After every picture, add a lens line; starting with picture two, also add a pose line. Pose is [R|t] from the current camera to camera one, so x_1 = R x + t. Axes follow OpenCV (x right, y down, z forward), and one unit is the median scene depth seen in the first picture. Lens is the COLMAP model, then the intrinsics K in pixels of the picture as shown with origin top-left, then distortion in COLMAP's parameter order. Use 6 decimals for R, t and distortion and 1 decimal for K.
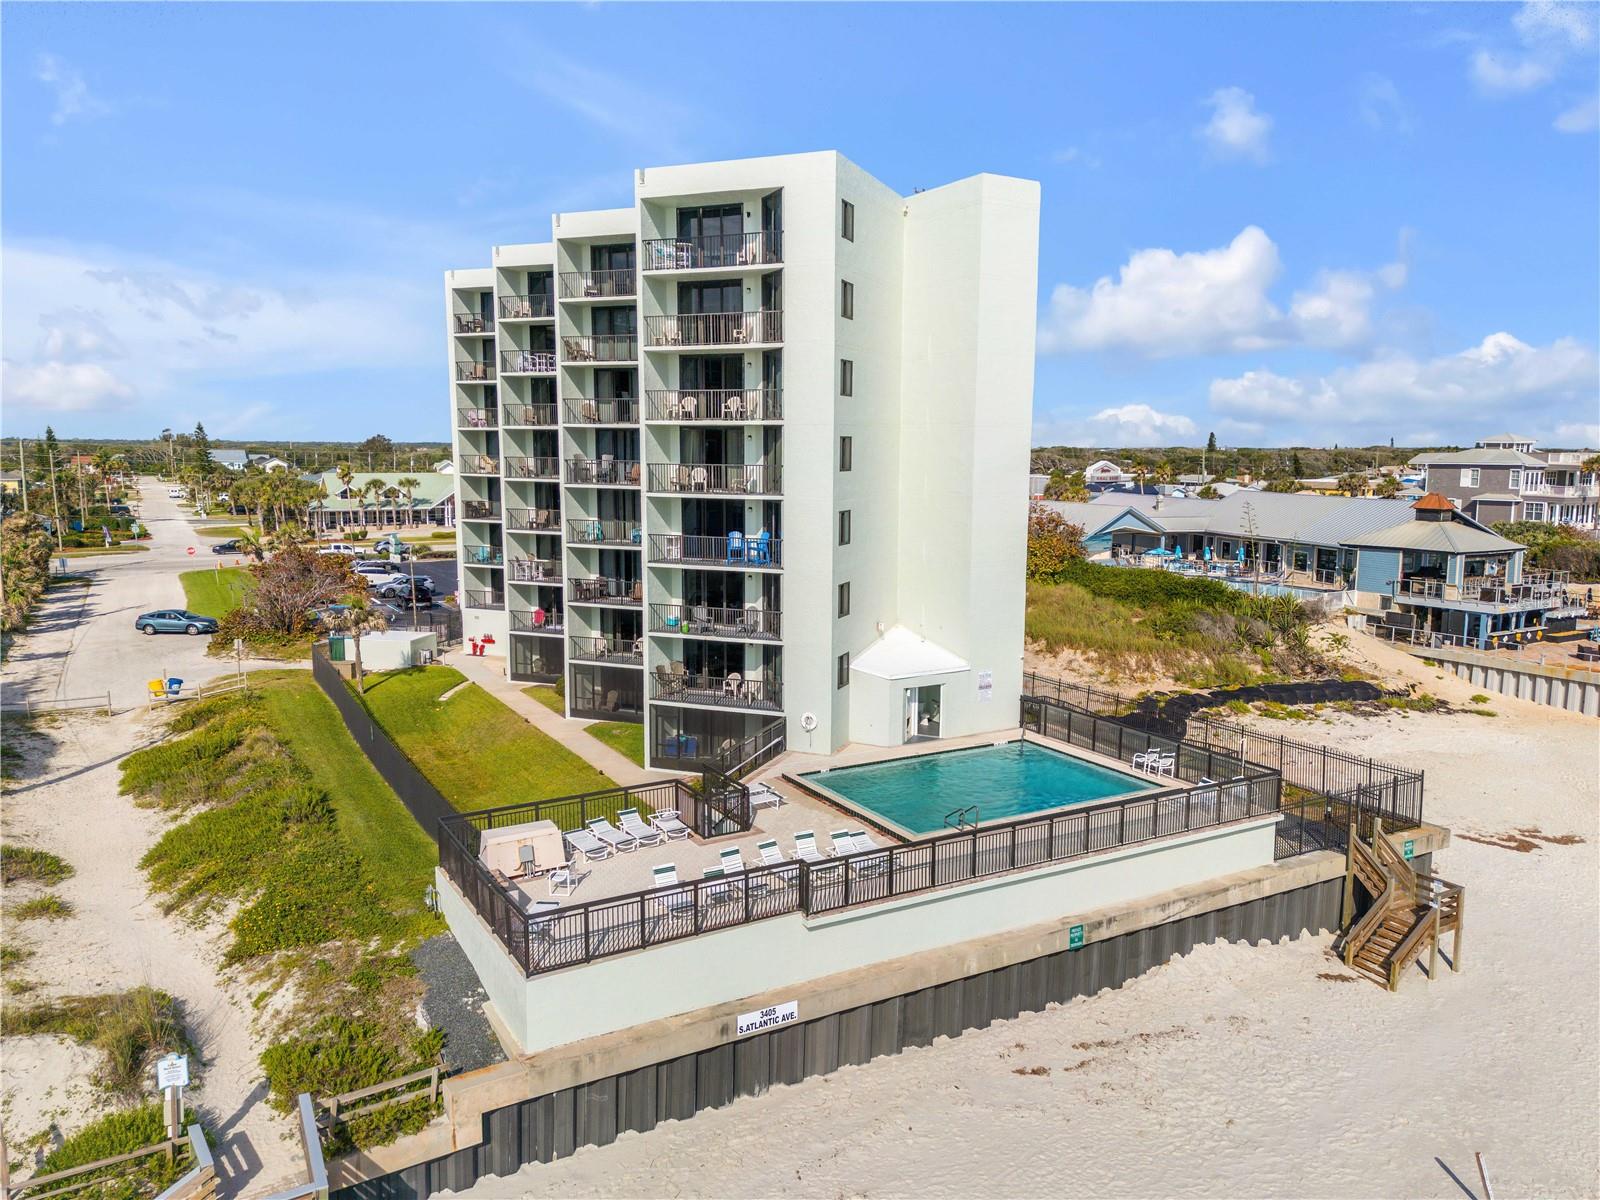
lens RADIAL K [[1127.9, 0, 795.2], [0, 1127.9, 588.7], [0, 0, 1]] dist [0.084966, -0.087129]
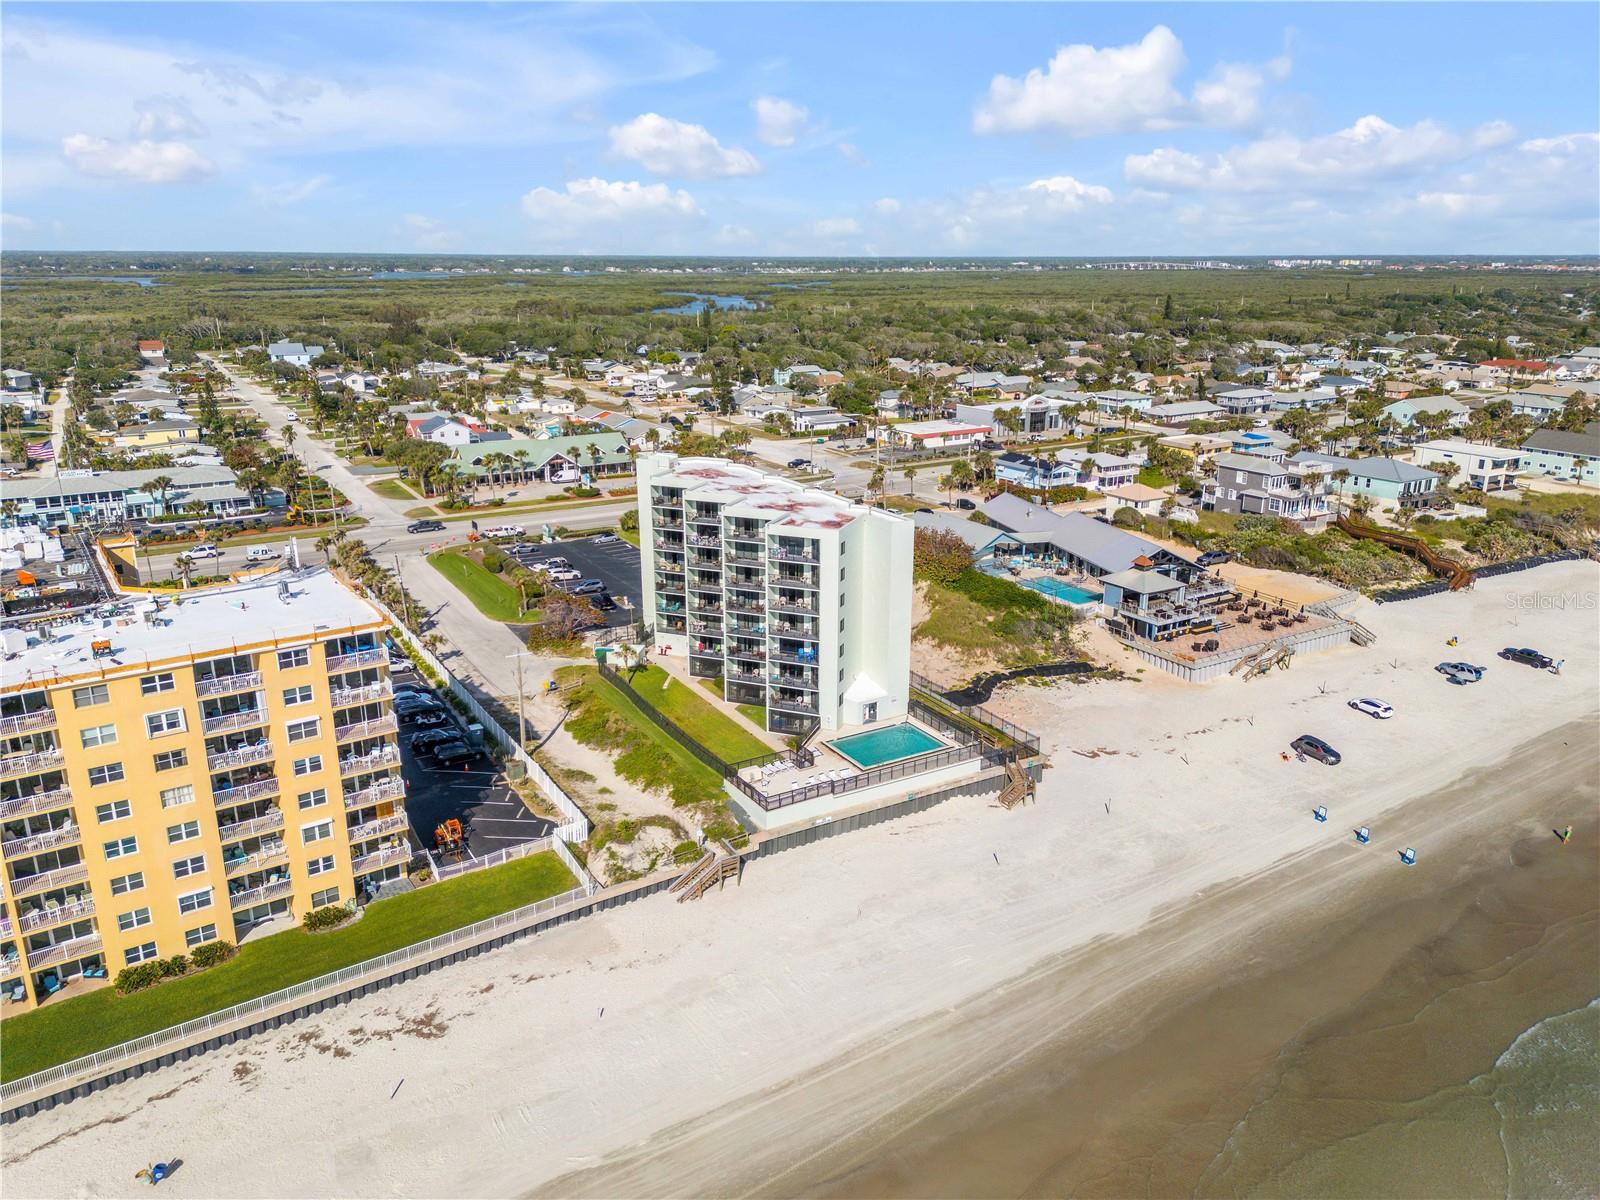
lens RADIAL K [[1127.9, 0, 783.0], [0, 1127.9, 554.9], [0, 0, 1]] dist [0.084966, -0.087129]
pose [[0.999957, -0.008787, 0.003092, -0.097451], [0.008303, 0.991249, 0.131745, -0.598799], [-0.004222, -0.131714, 0.991279, -1.571497]]
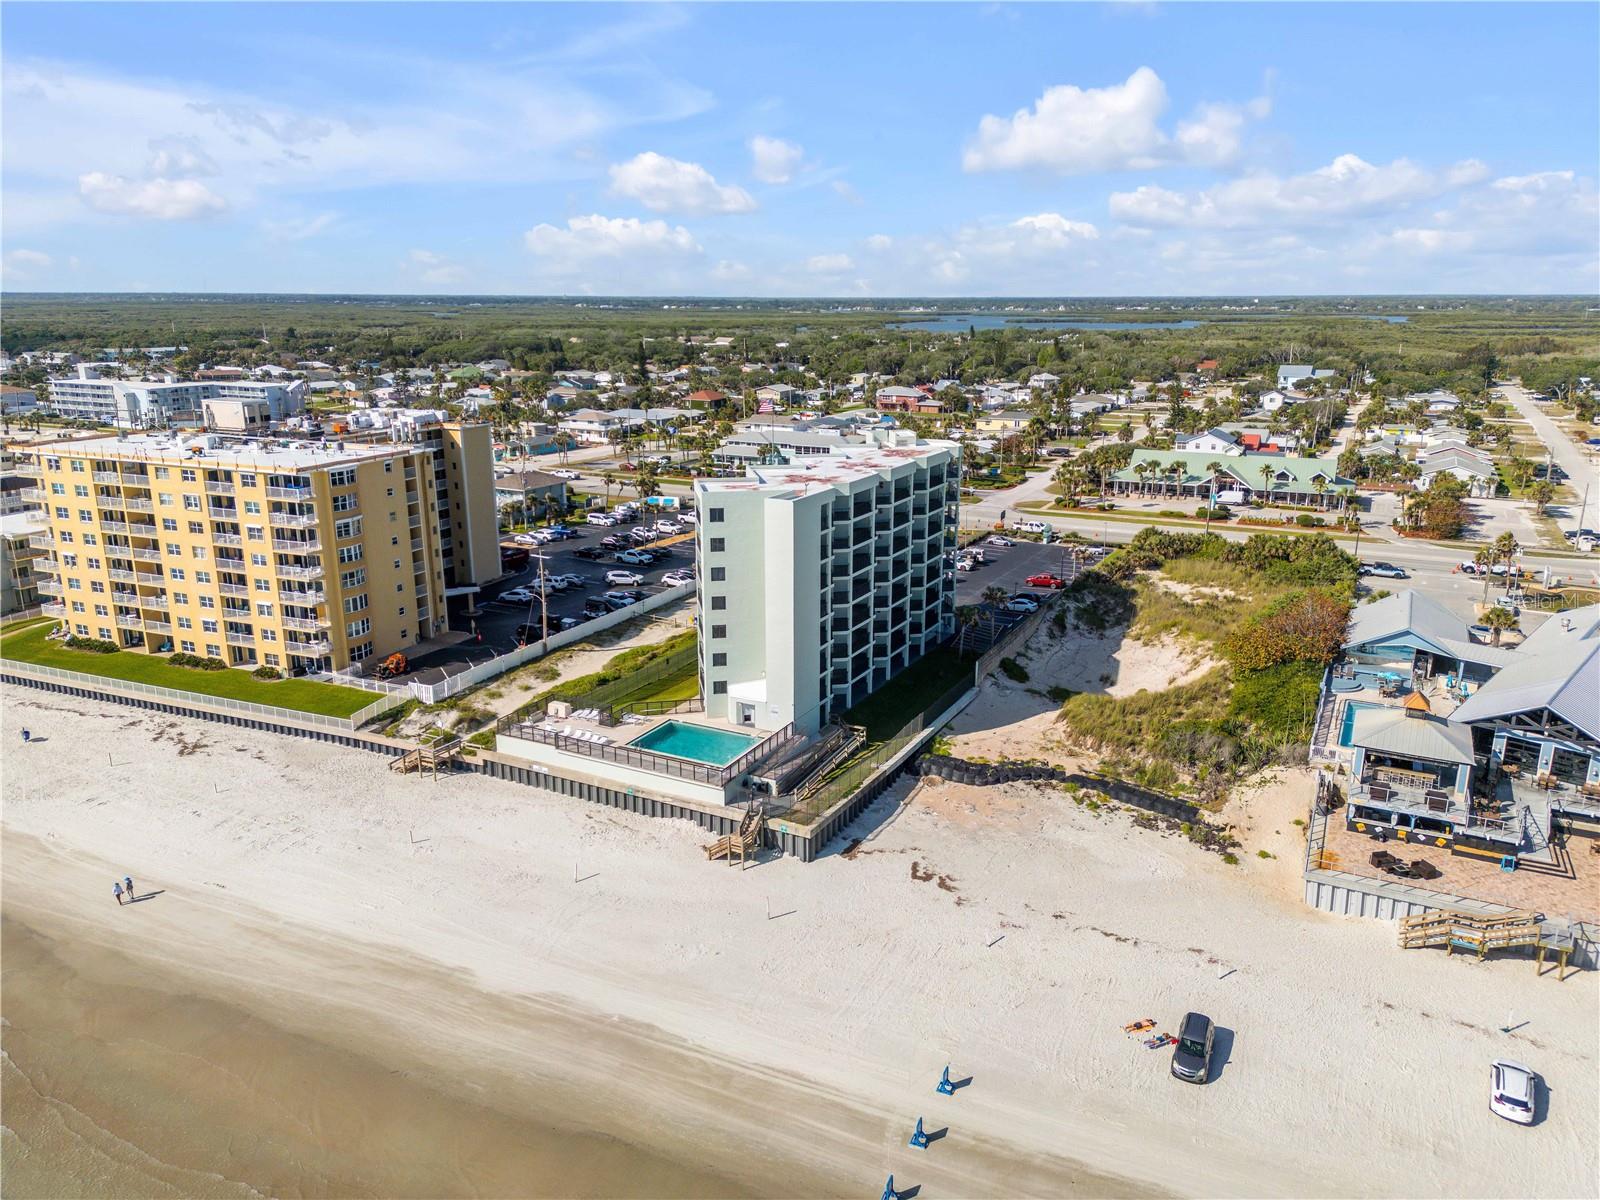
lens RADIAL K [[1127.9, 0, 809.1], [0, 1127.9, 591.6], [0, 0, 1]] dist [0.084966, -0.087129]
pose [[0.536056, 0.207432, -0.818300, 1.964300], [-0.099766, 0.978115, 0.182588, -0.557435], [0.838266, -0.016239, 0.545019, -0.157681]]
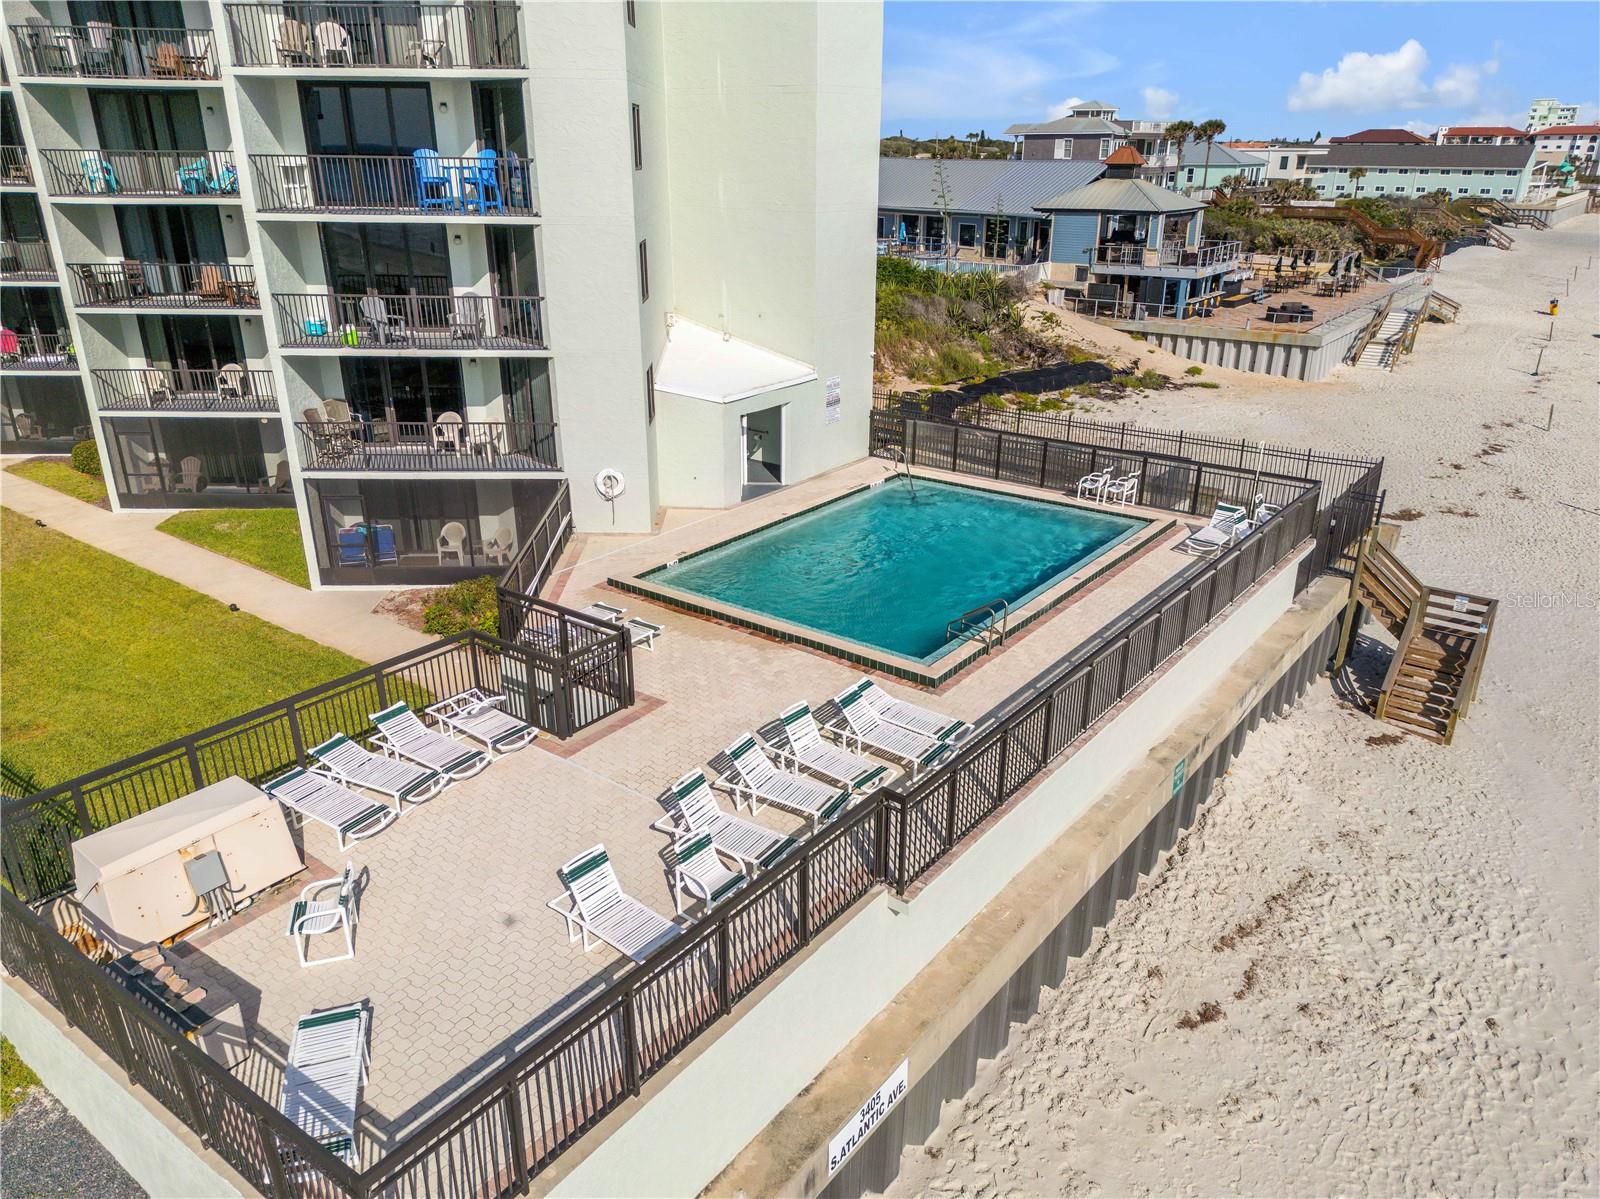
lens RADIAL K [[1127.9, 0, 800.1], [0, 1127.9, 607.4], [0, 0, 1]] dist [0.084966, -0.087129]
pose [[0.919300, -0.147958, 0.364687, -0.115616], [0.047740, 0.961721, 0.269838, 0.020780], [-0.390652, -0.230652, 0.891174, 0.368015]]
